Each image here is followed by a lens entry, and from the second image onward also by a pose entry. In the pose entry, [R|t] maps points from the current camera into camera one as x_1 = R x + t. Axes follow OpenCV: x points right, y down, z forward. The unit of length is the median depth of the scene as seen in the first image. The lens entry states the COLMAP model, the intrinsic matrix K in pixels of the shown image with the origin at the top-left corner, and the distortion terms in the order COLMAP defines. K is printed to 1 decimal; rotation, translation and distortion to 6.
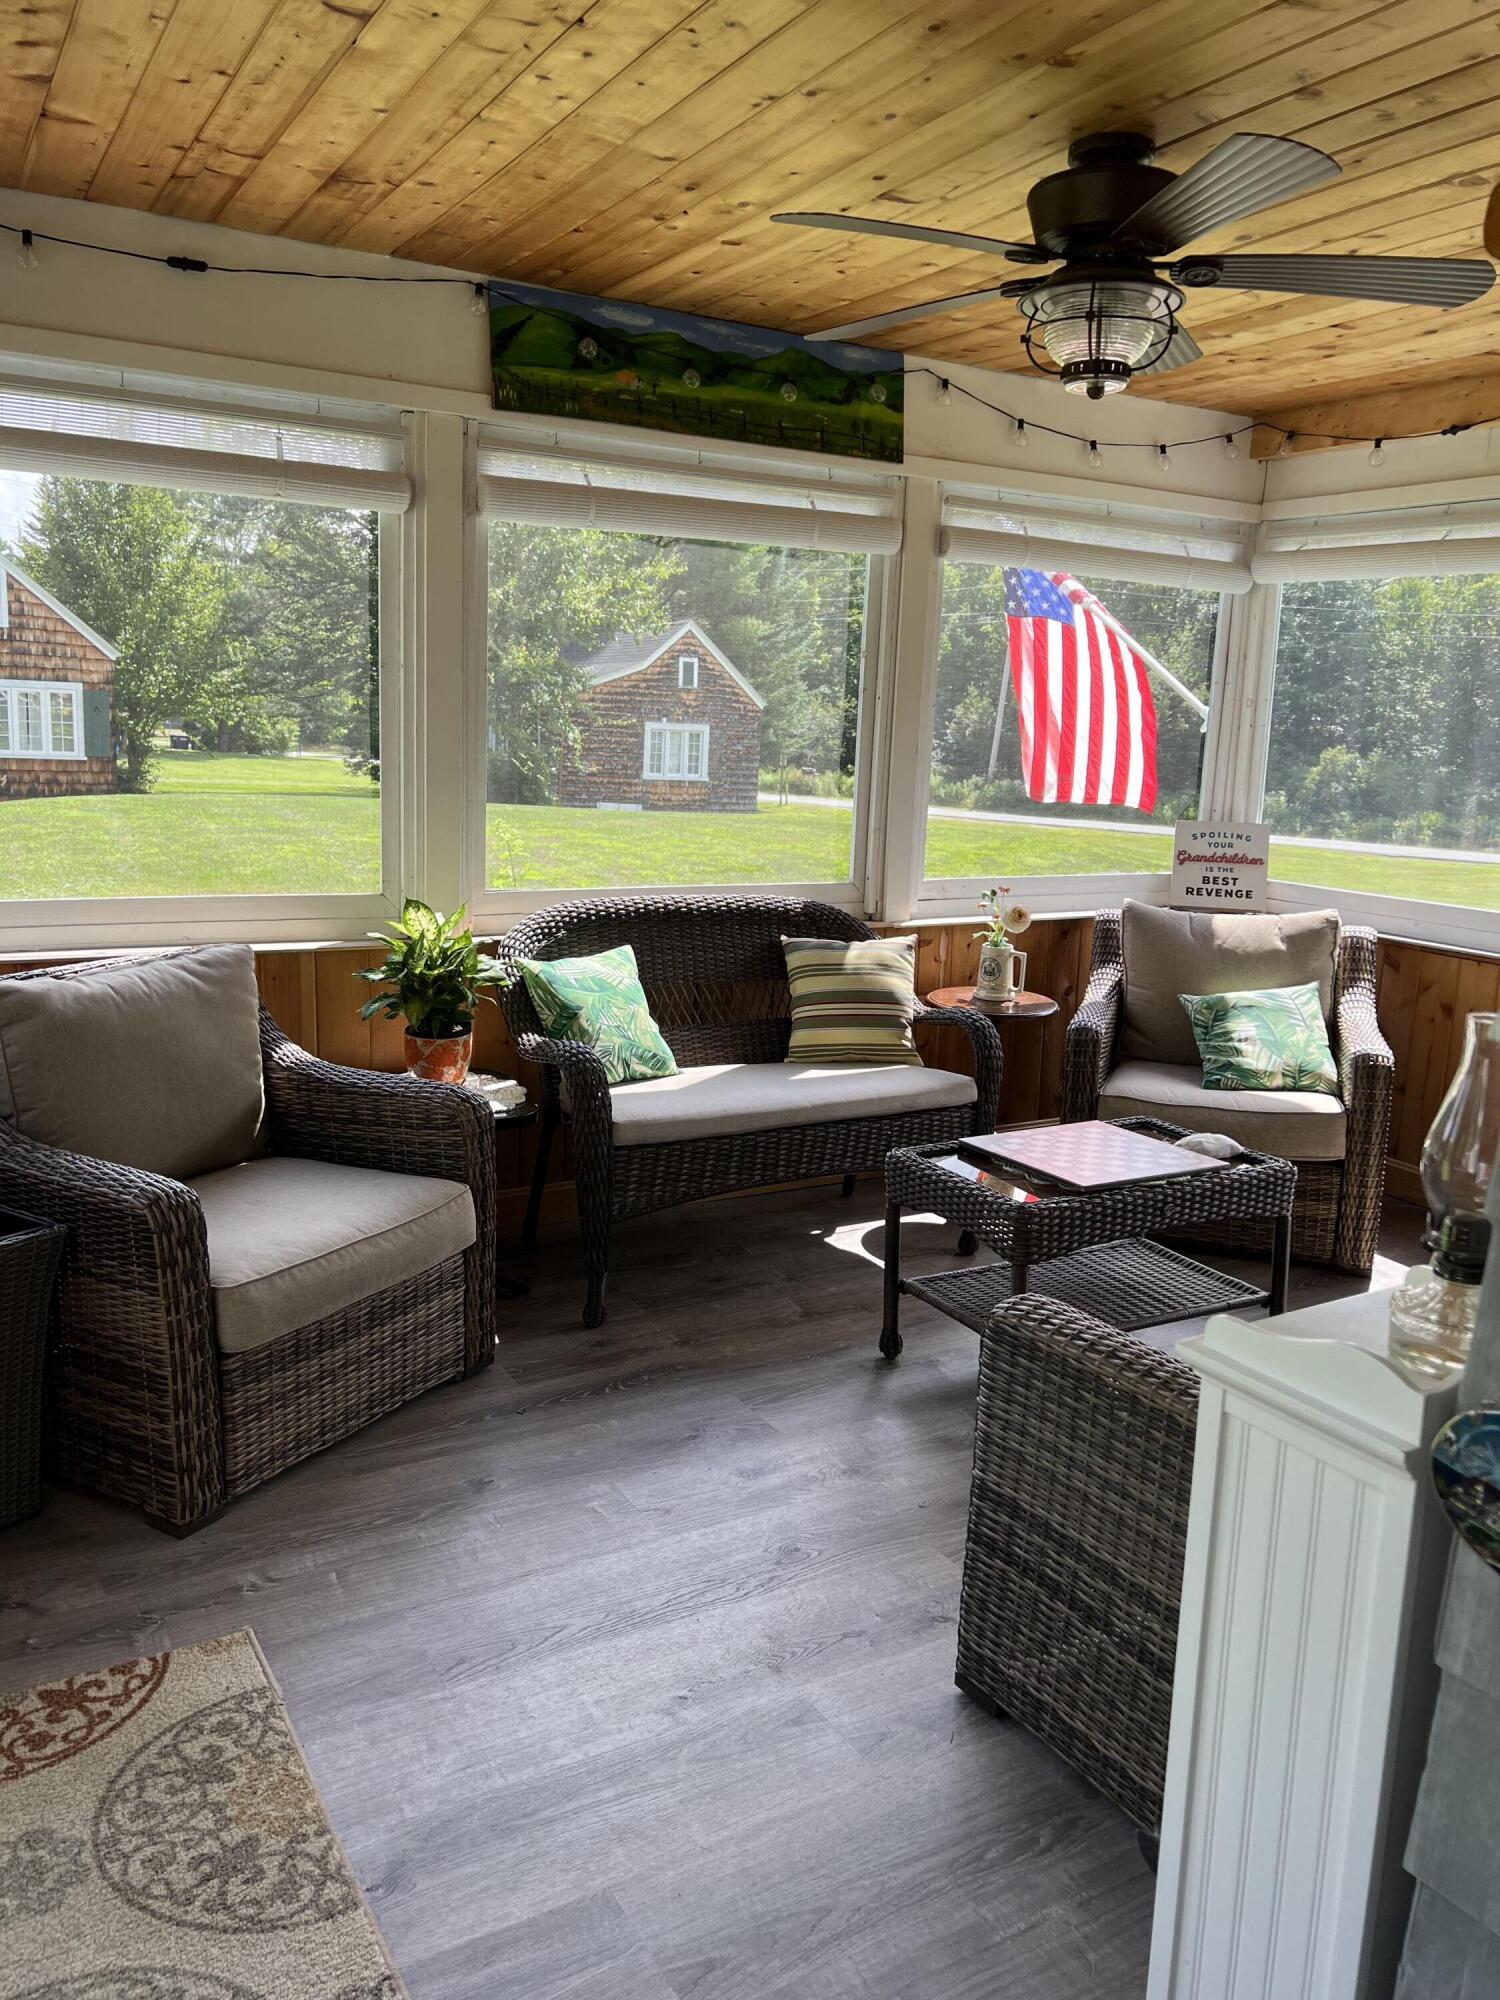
lens RADIAL K [[1514.0, 0, 750.0], [0, 1514.0, 1000.0], [0, 0, 1]] dist [-0.040607, -0.004505]
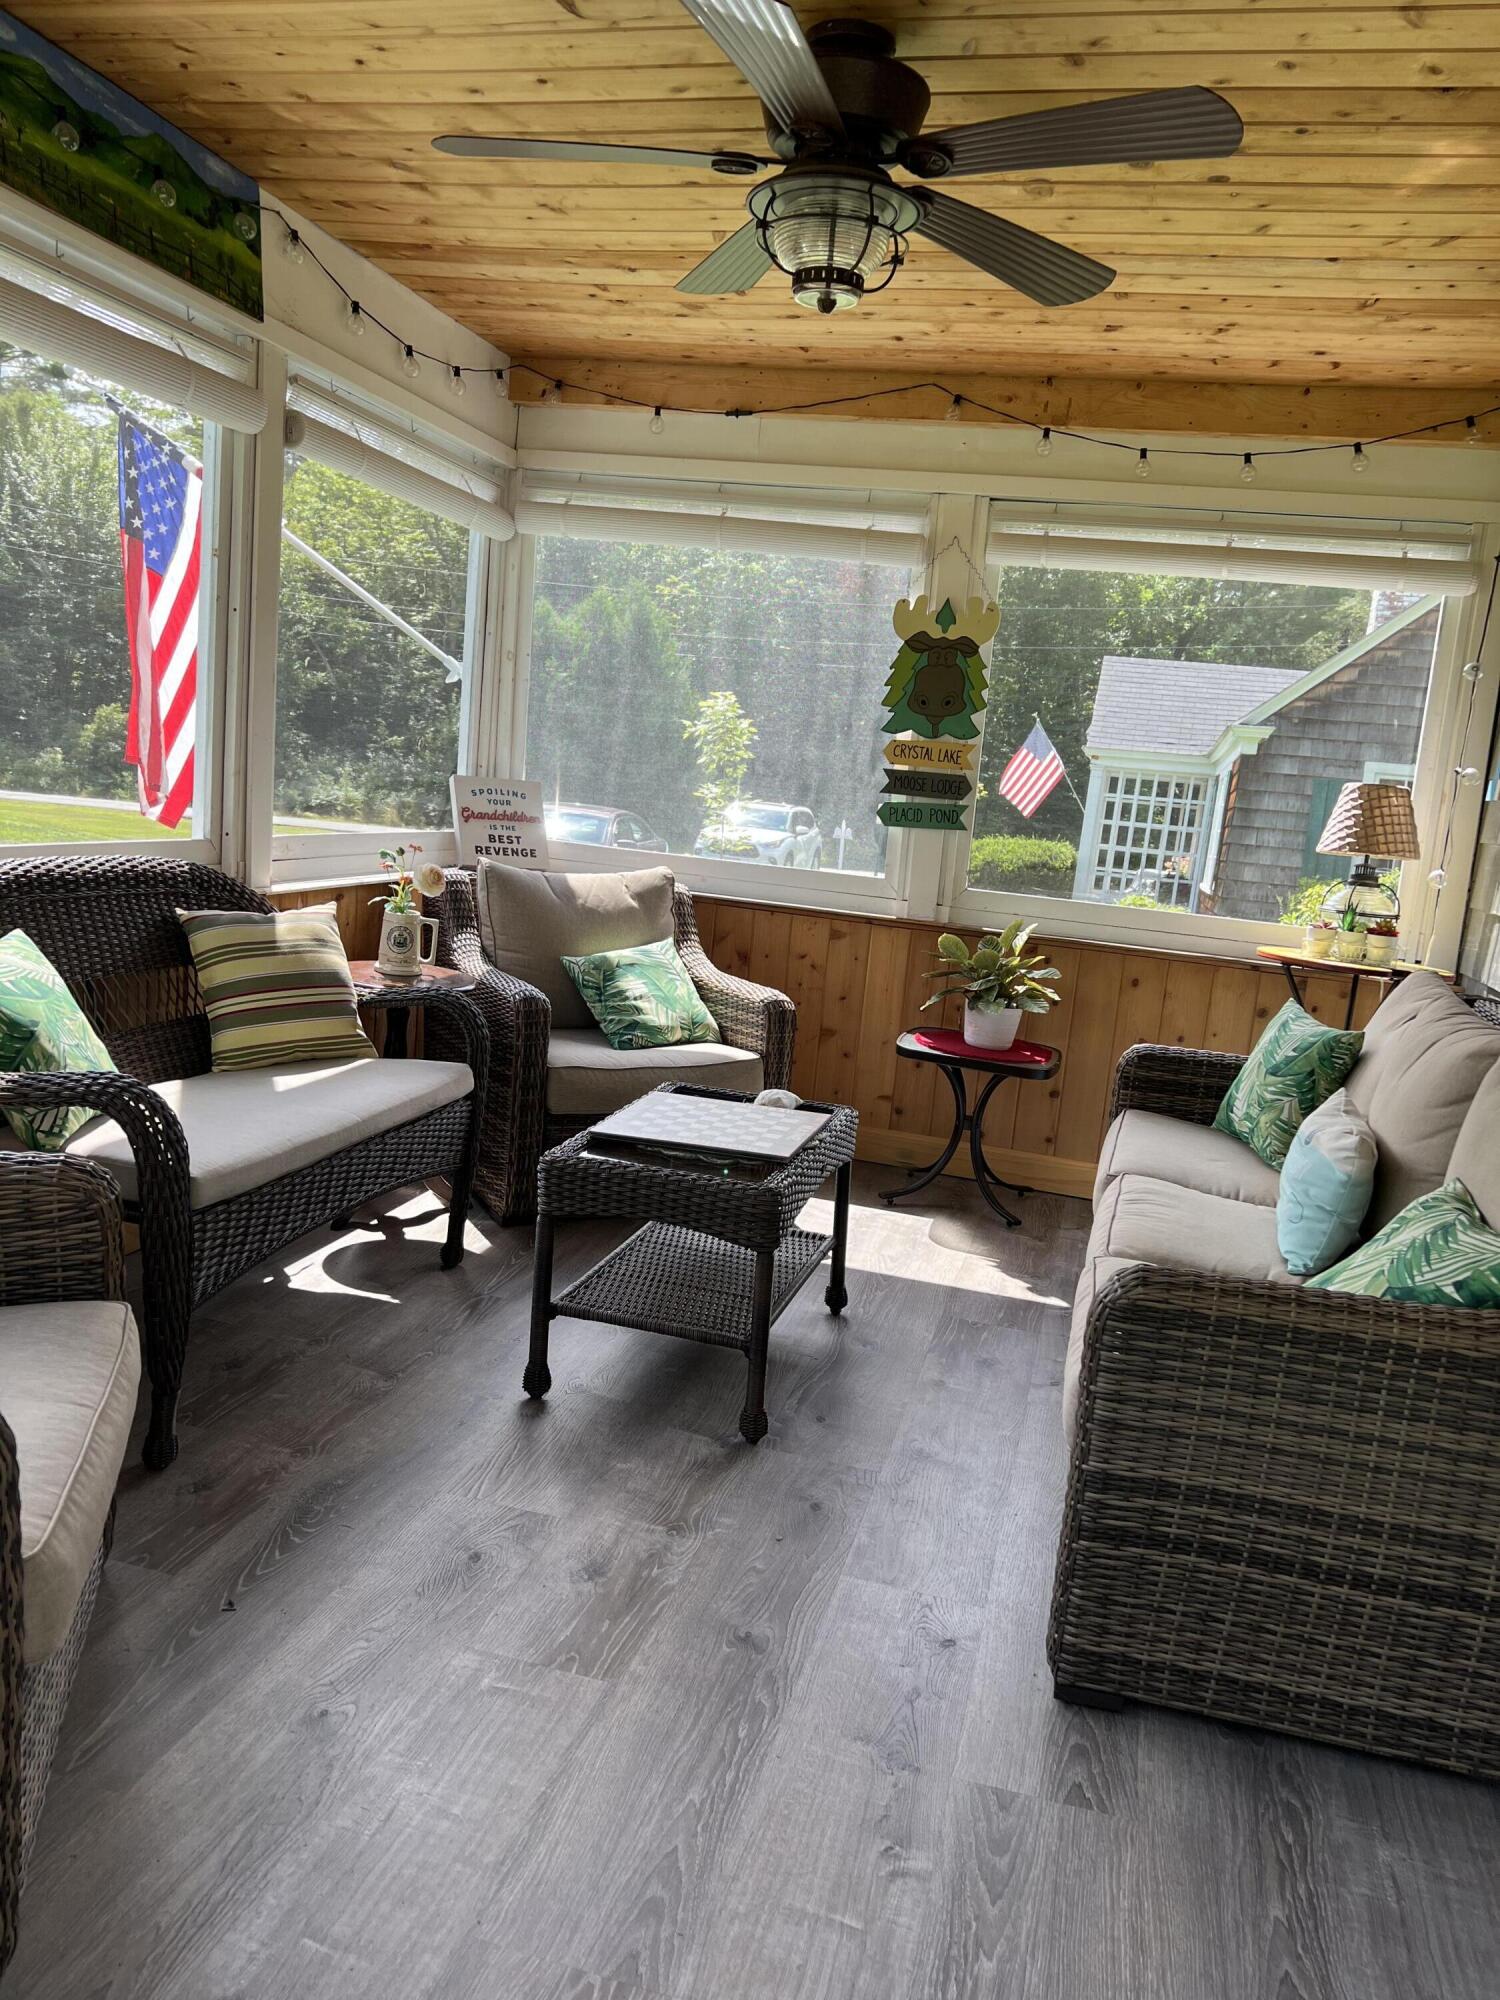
lens RADIAL K [[1491.6, 0, 750.0], [0, 1491.6, 1000.0], [0, 0, 1]] dist [0.034196, -0.069910]
pose [[0.696248, -0.077317, 0.713625, -0.320580], [0.059089, 0.996981, 0.050366, -0.017203], [-0.715365, 0.007100, 0.698715, 0.249821]]
